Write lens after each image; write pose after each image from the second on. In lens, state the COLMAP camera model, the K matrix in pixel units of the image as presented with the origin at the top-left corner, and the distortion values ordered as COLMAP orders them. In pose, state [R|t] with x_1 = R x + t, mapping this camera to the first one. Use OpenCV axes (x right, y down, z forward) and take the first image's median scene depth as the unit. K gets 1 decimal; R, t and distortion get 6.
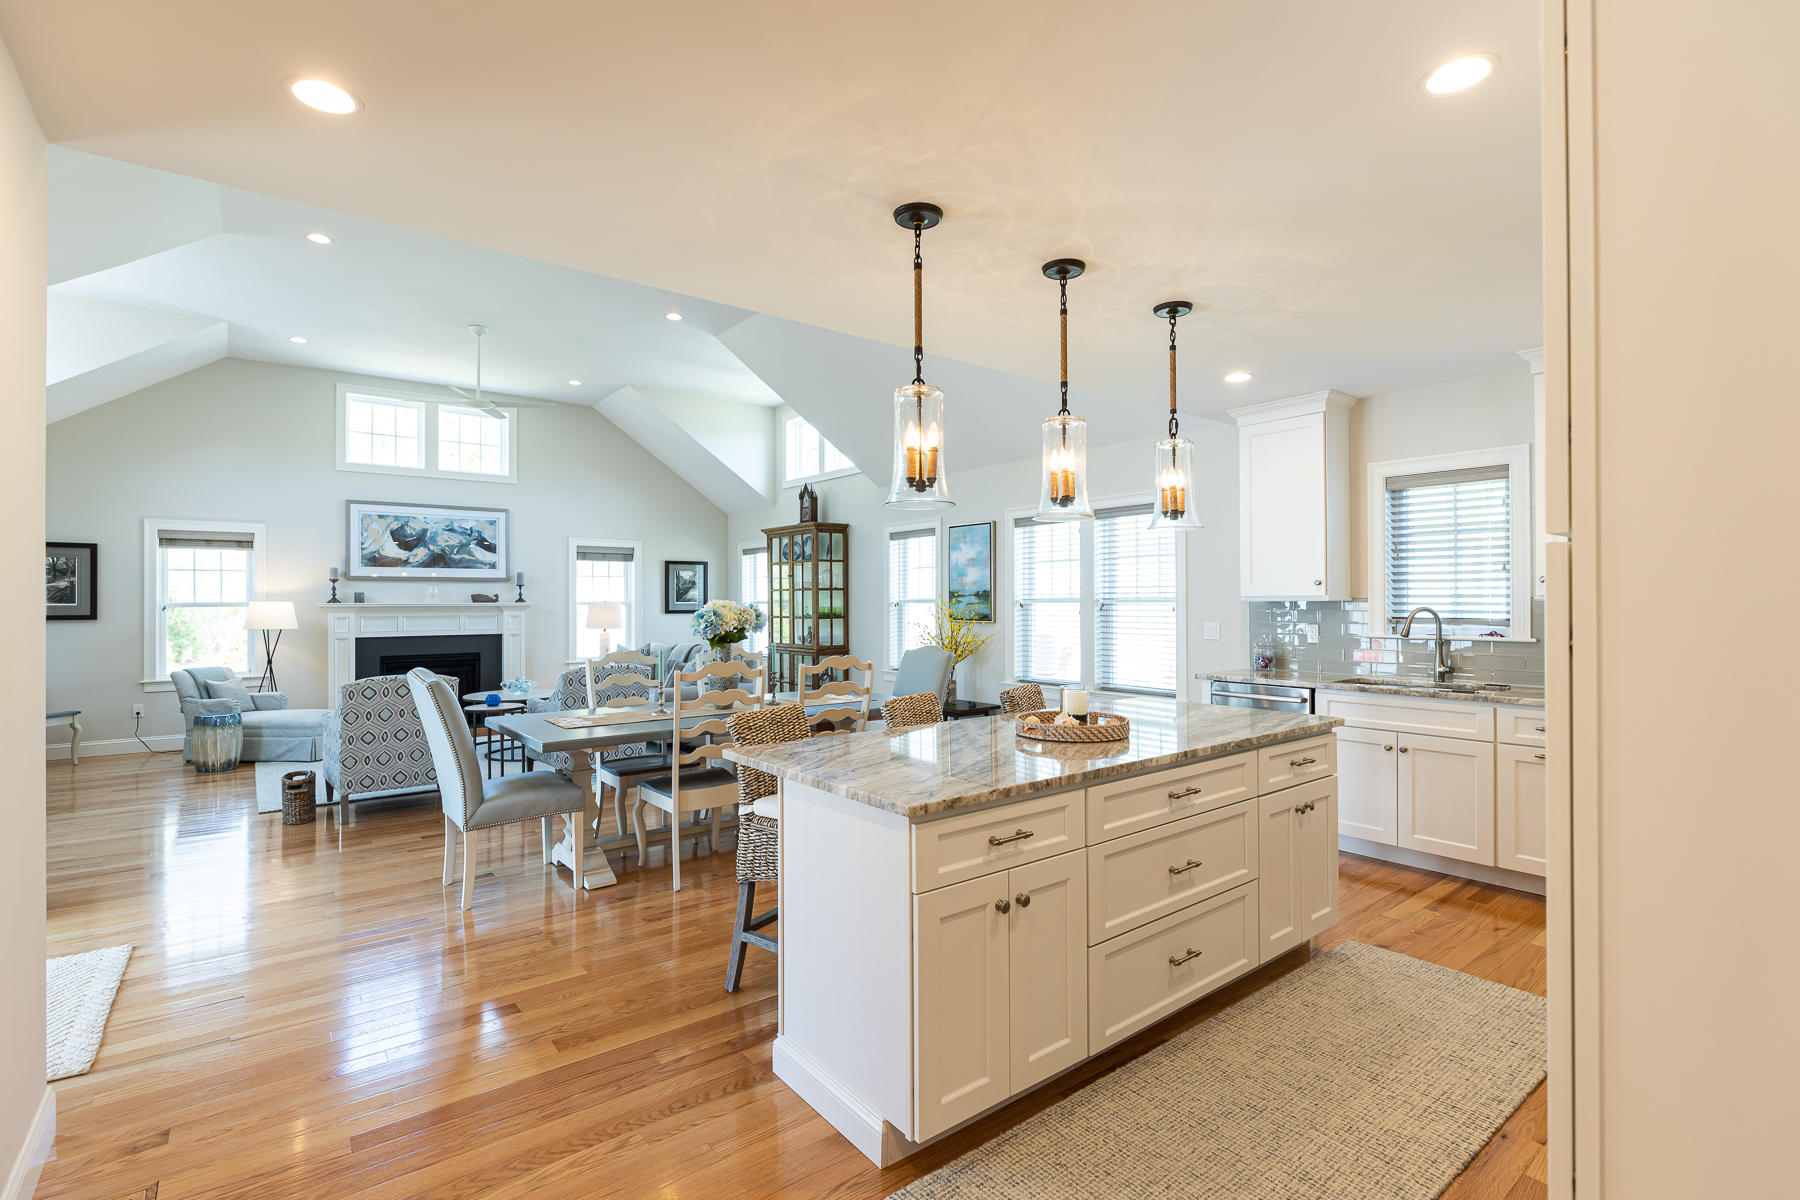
lens RADIAL K [[841.9, 0, 909.8], [0, 841.9, 593.1], [0, 0, 1]] dist [-0.009176, 0.000106]
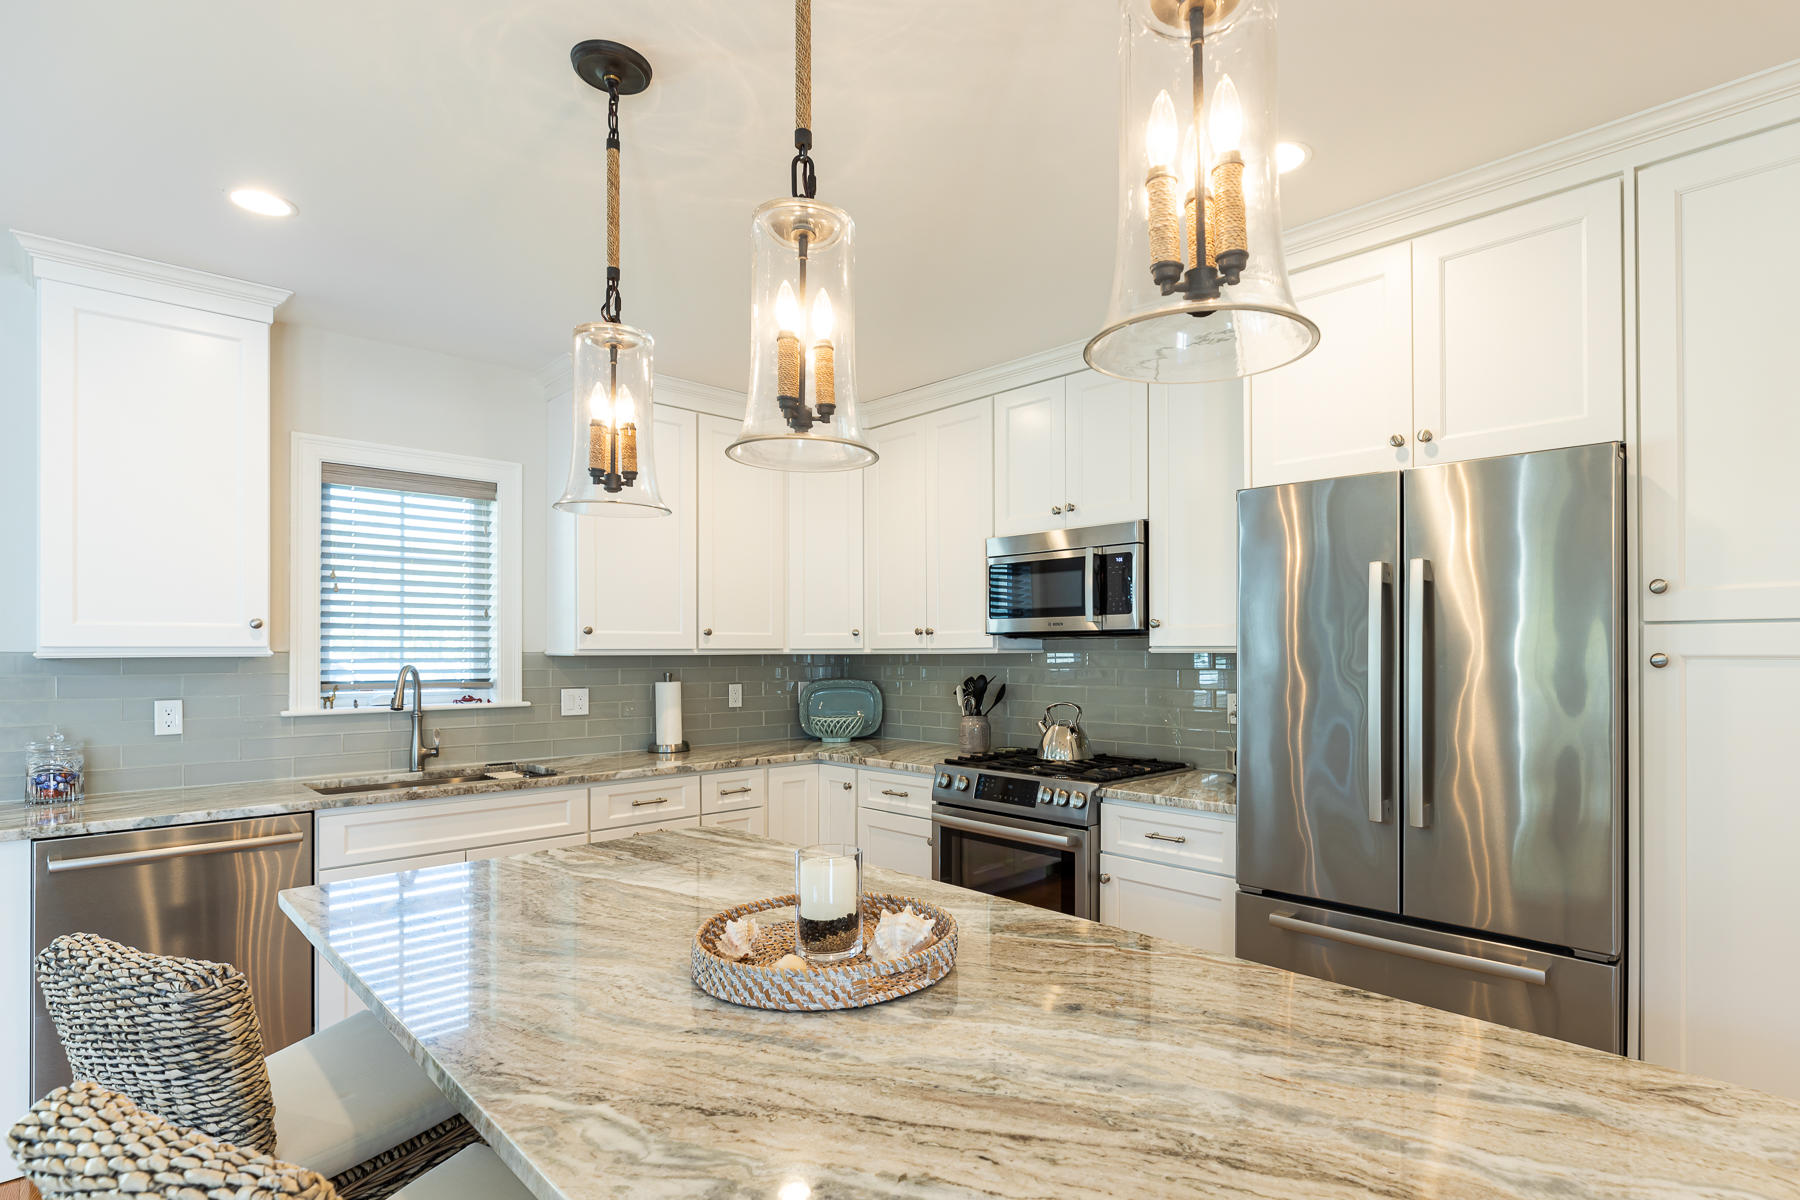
lens RADIAL K [[908.6, 0, 960.2], [0, 908.6, 644.7], [0, 0, 1]] dist [-0.009412, 0.002363]
pose [[-0.115057, 0.013267, 0.993270, -0.095769], [-0.006498, 0.999879, -0.014108, 0.004083], [-0.993338, -0.008078, -0.114957, 0.342581]]
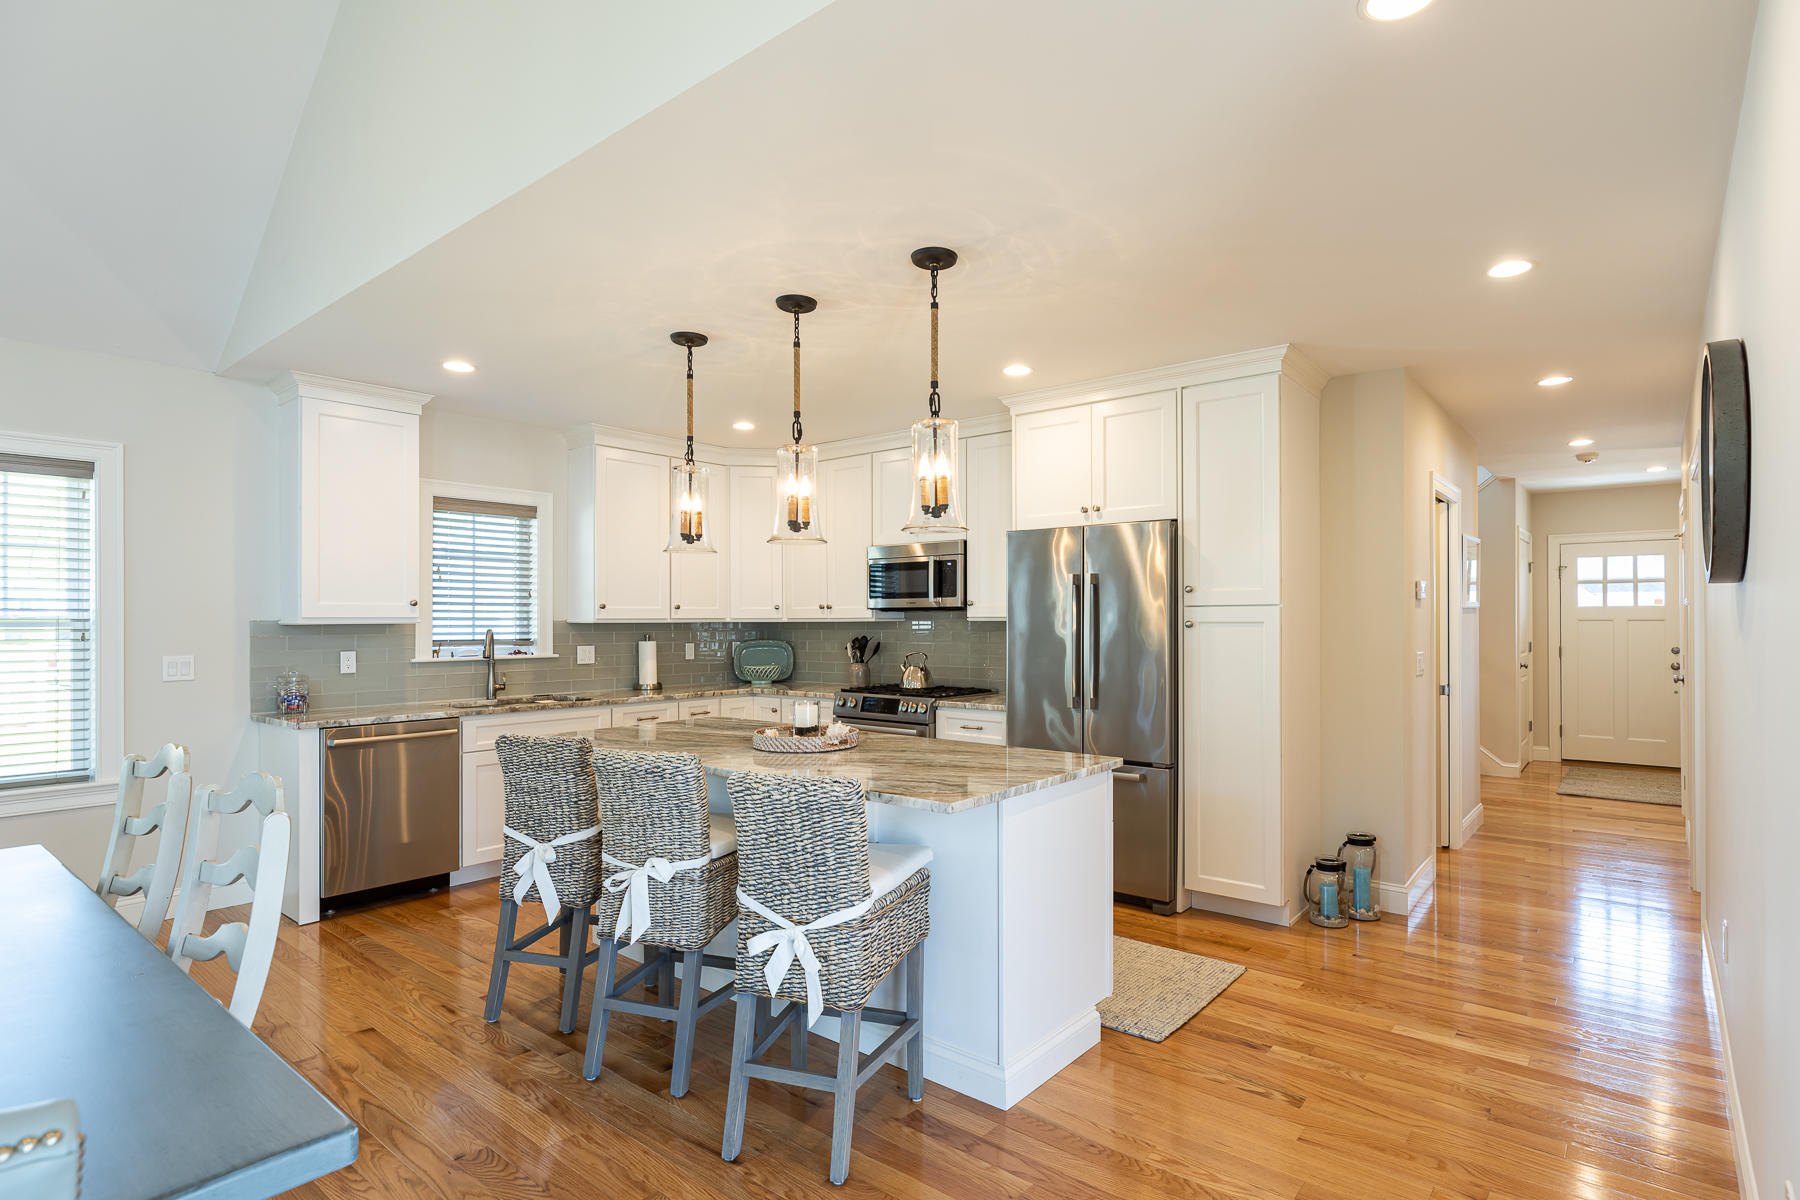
lens RADIAL K [[908.6, 0, 941.5], [0, 908.6, 612.9], [0, 0, 1]] dist [-0.009412, 0.002363]
pose [[-0.227761, 0.013737, 0.973620, -0.336960], [-0.005484, 0.999867, -0.015391, 0.005783], [-0.973702, -0.008845, -0.227655, 0.380717]]
